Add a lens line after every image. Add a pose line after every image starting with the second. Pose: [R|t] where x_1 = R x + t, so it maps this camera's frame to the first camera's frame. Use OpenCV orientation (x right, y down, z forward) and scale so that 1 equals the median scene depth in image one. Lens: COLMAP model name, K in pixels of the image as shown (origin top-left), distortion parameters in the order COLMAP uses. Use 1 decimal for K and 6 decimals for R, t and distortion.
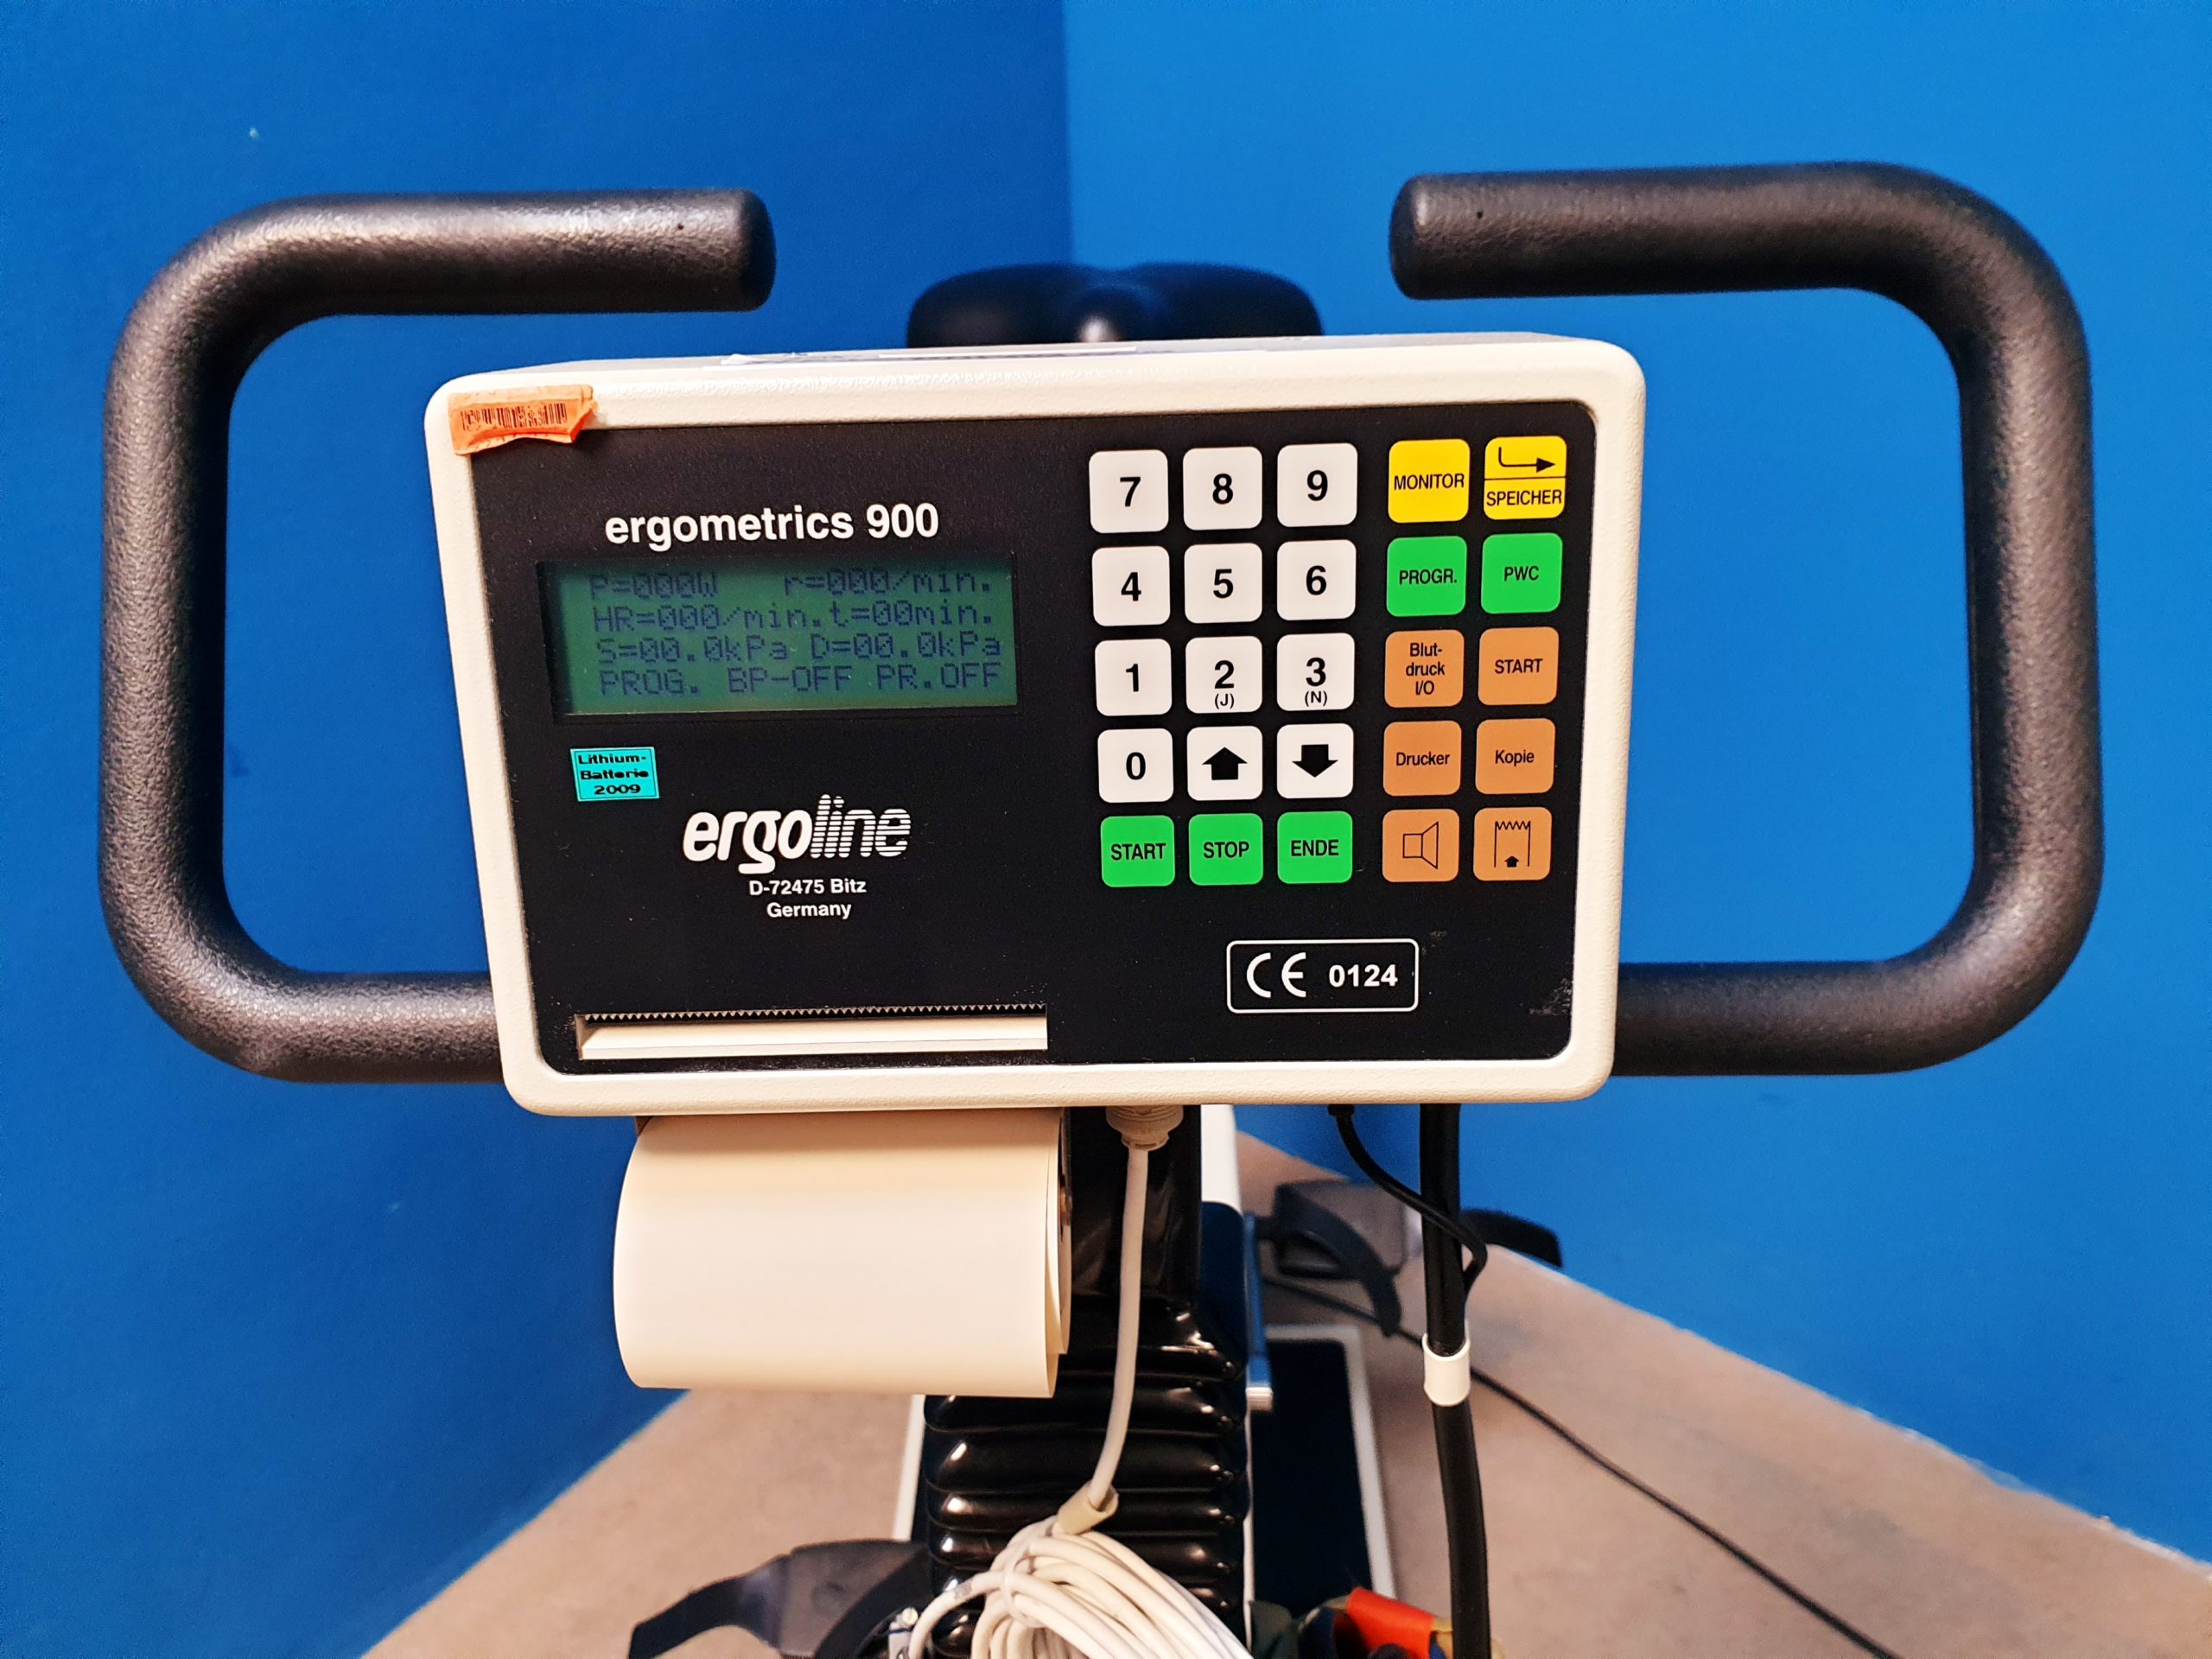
lens RADIAL K [[1684.9, 0, 1065.6], [0, 1684.9, 904.9], [0, 0, 1]] dist [0.013511, -0.002582]
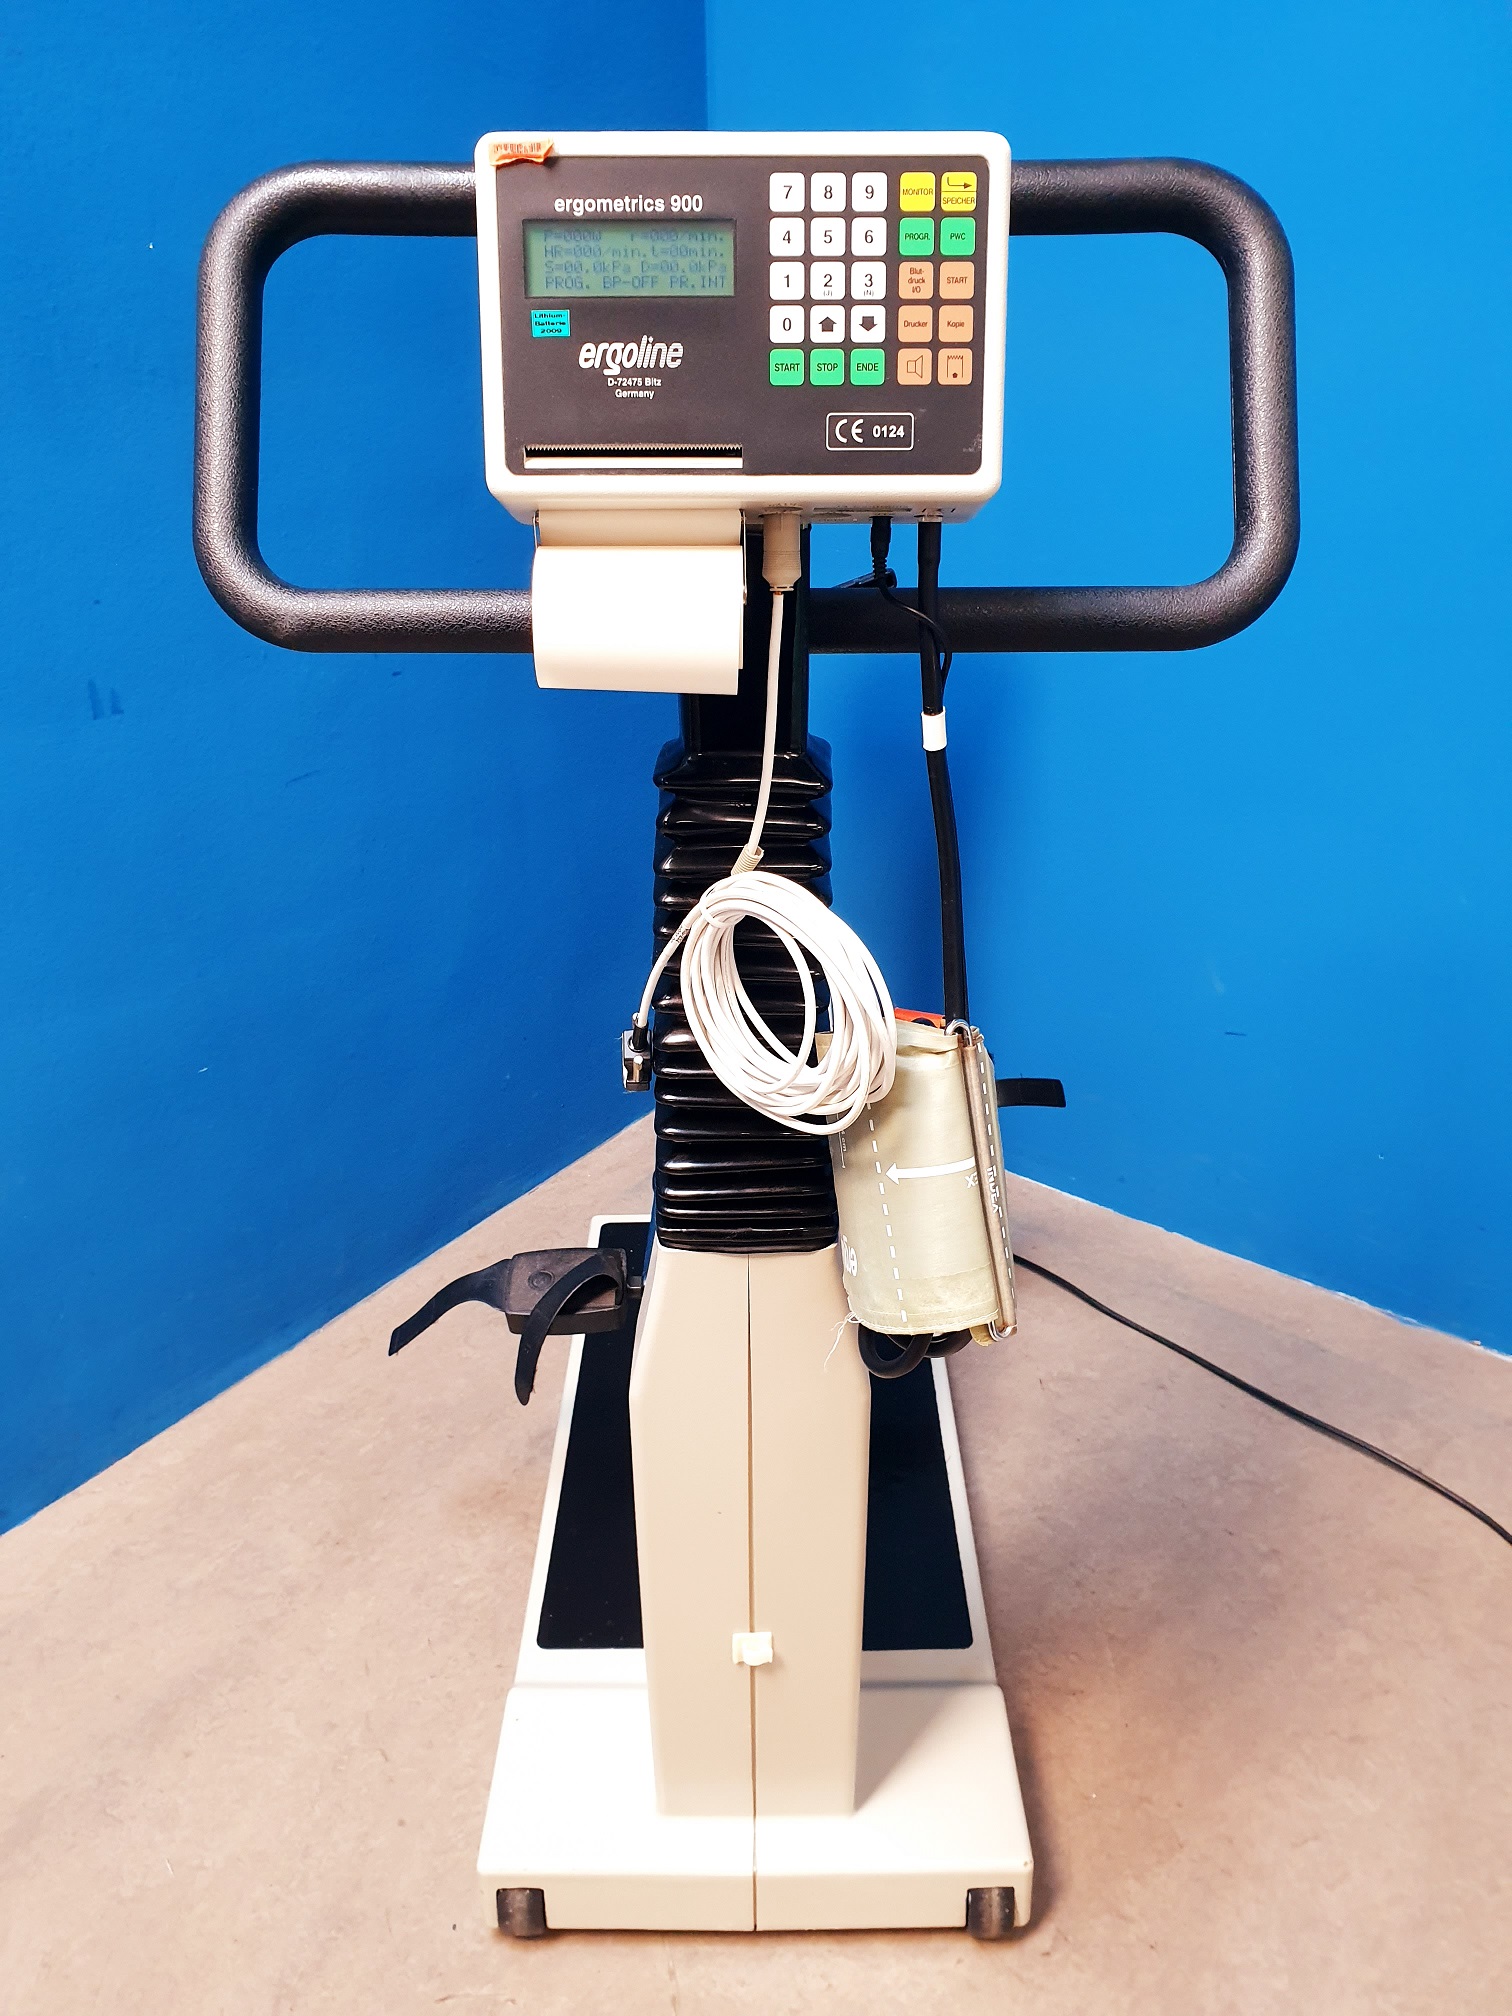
lens RADIAL K [[1526.9, 0, 751.4], [0, 1526.9, 1008.8], [0, 0, 1]] dist [0.003503, 0.001974]
pose [[0.998835, 0.023245, 0.042284, -0.069825], [-0.020476, 0.997690, -0.064777, 0.952255], [-0.043692, 0.063836, 0.997004, -0.949418]]
